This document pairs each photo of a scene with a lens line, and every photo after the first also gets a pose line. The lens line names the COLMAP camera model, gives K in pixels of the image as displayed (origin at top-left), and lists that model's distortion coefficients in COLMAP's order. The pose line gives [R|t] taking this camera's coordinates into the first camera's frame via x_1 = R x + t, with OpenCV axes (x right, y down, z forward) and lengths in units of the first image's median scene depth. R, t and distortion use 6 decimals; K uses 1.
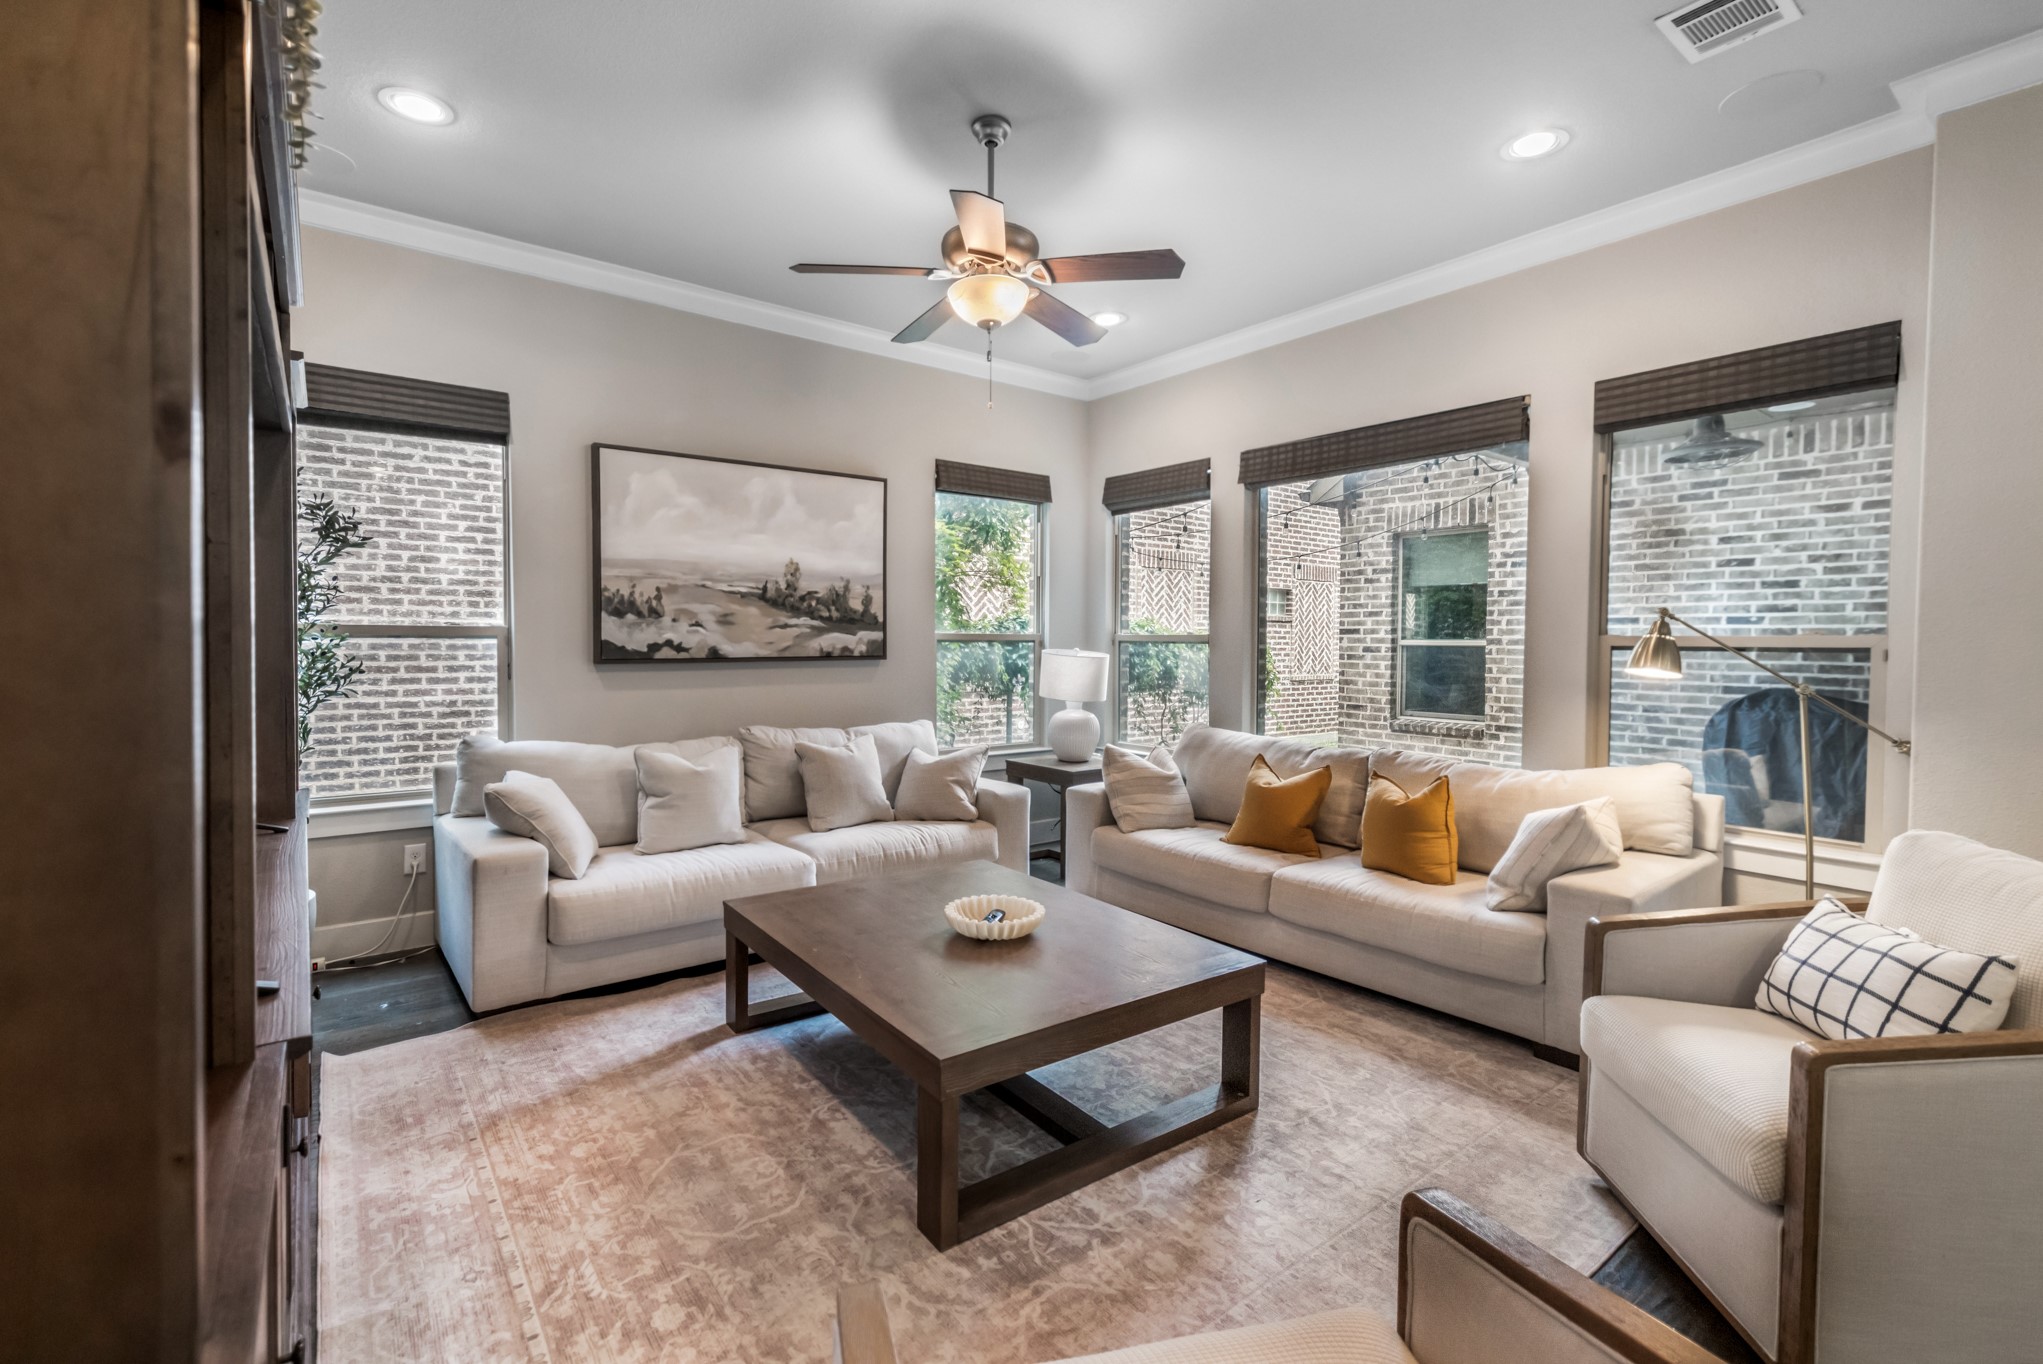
lens RADIAL K [[890.0, 0, 1013.6], [0, 890.0, 668.9], [0, 0, 1]] dist [-0.001137, -0.000023]
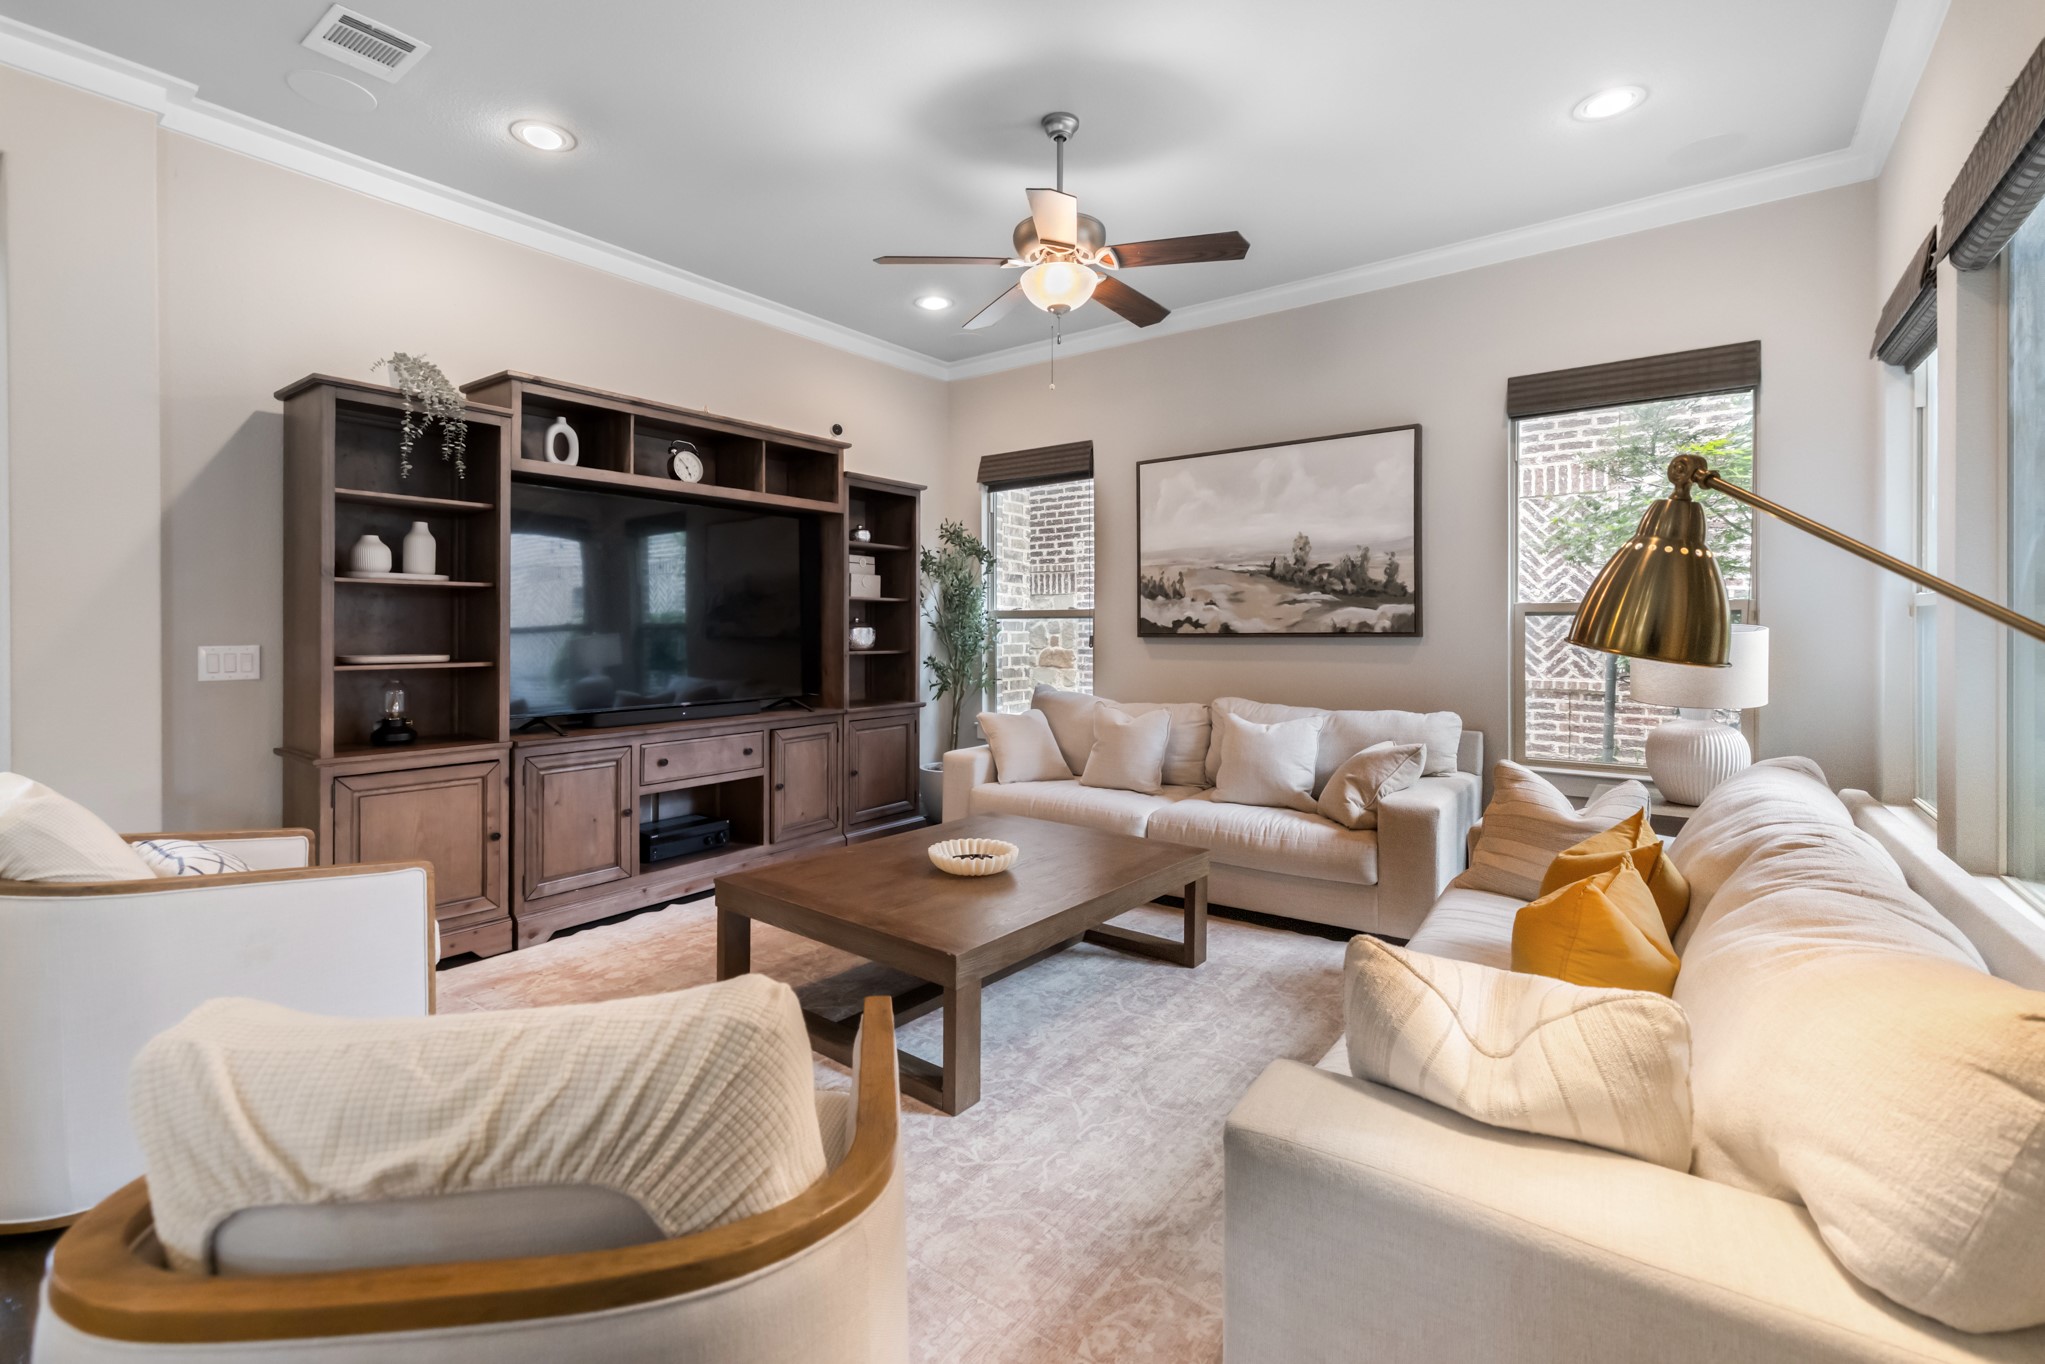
lens RADIAL K [[899.8, 0, 995.2], [0, 899.8, 639.8], [0, 0, 1]] dist [-0.000033, -0.000011]
pose [[0.255639, 0.006923, -0.966747, 0.645196], [-0.026711, 0.999643, 0.000095, 0.003074], [0.966403, 0.025798, 0.255733, 0.437789]]
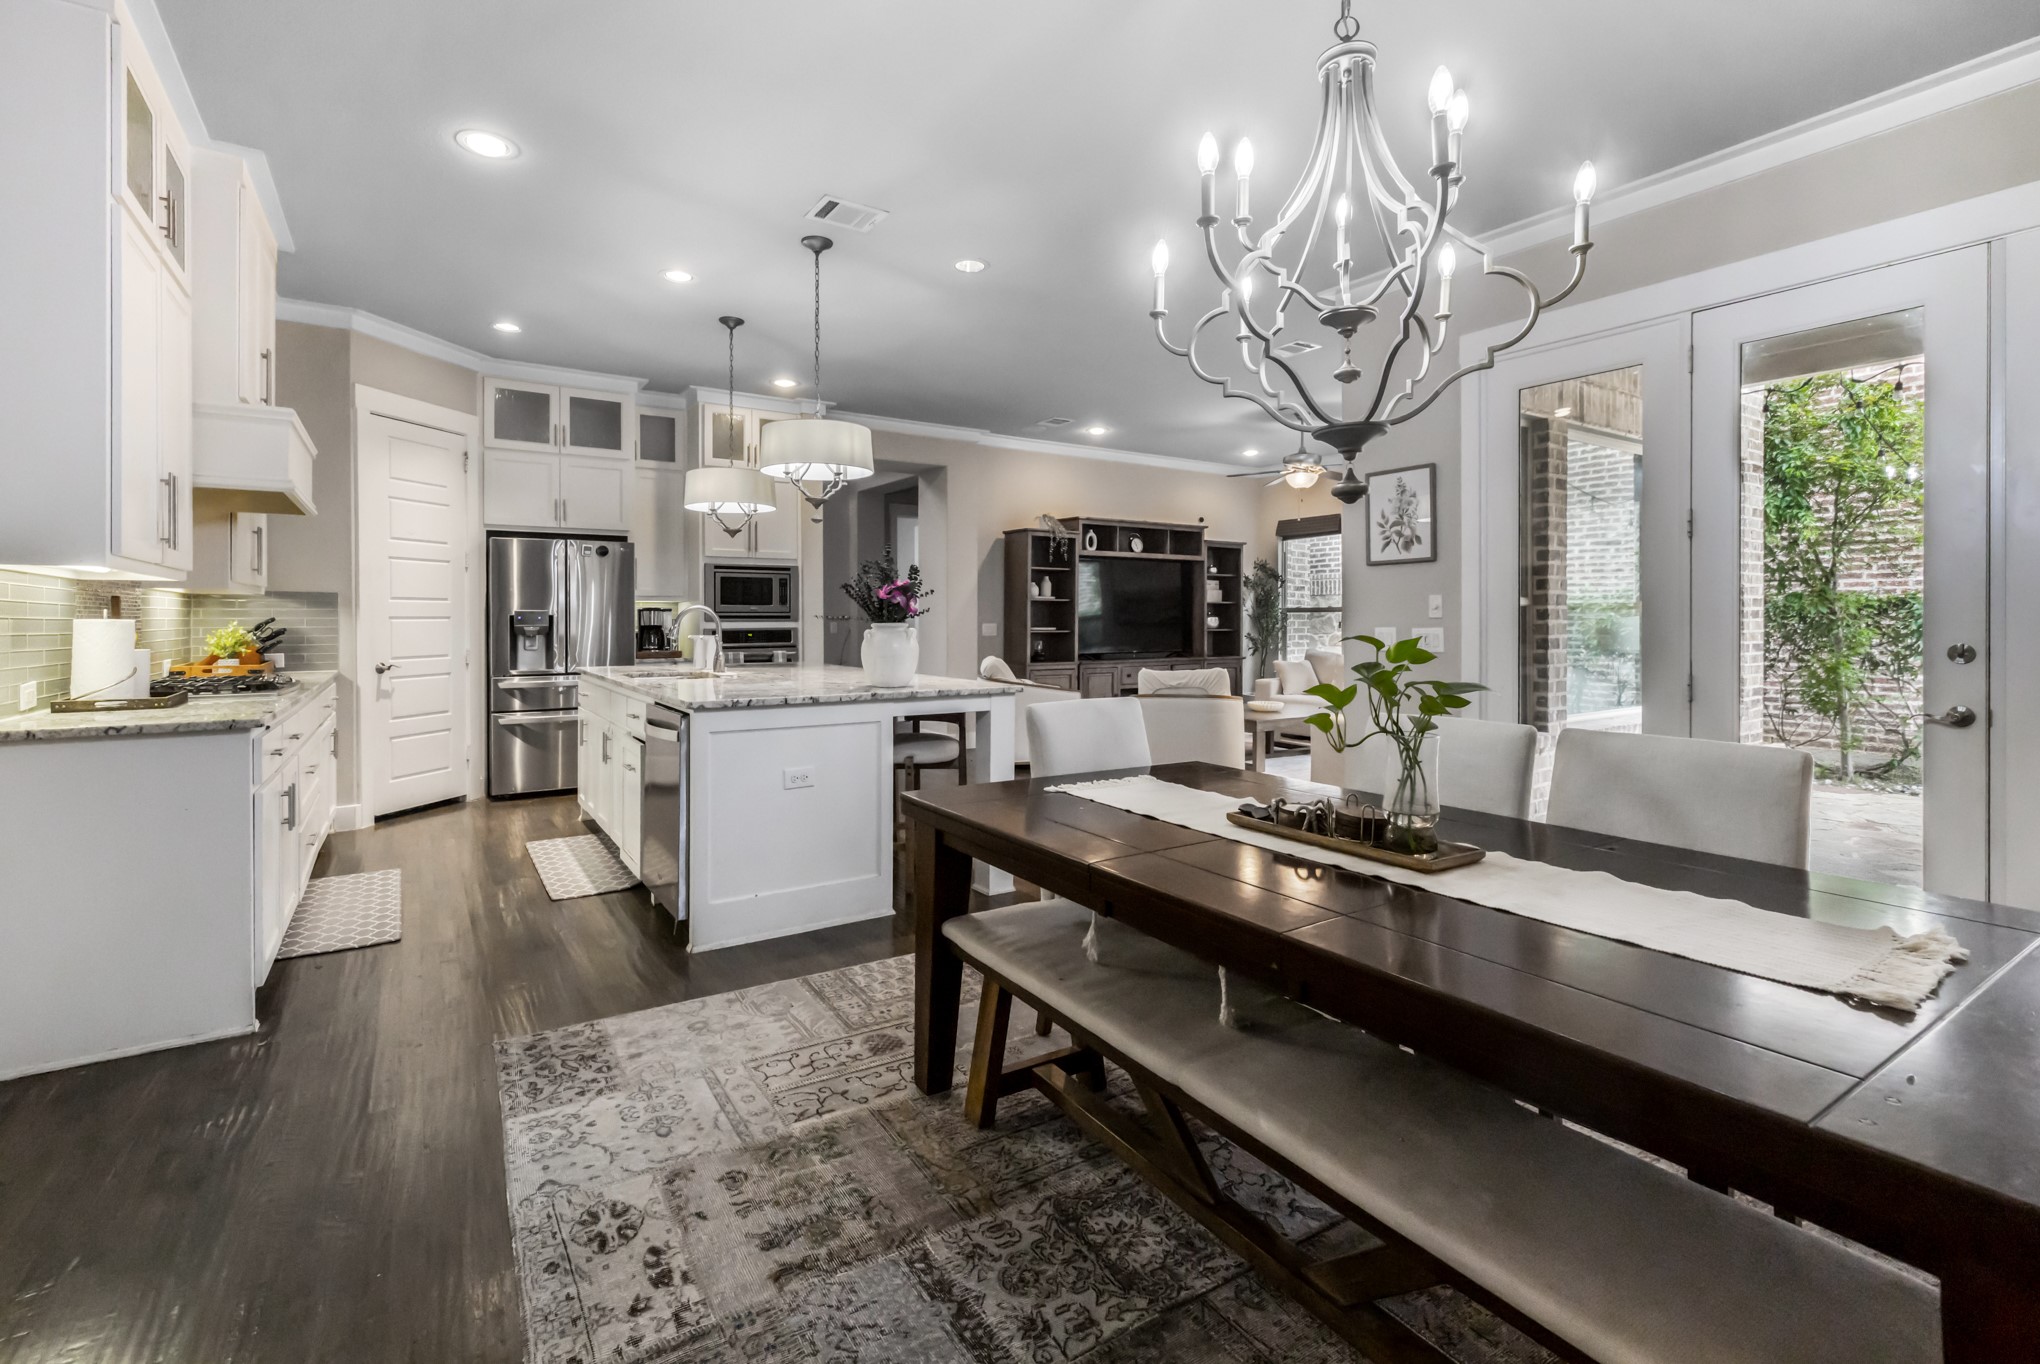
lens RADIAL K [[910.9, 0, 991.2], [0, 910.9, 621.9], [0, 0, 1]] dist [0.000003, -0.000032]
pose [[-0.087121, -0.005057, -0.996185, 1.784921], [-0.029420, 0.999564, -0.002501, 0.025693], [0.995763, 0.029090, -0.087232, 0.219418]]
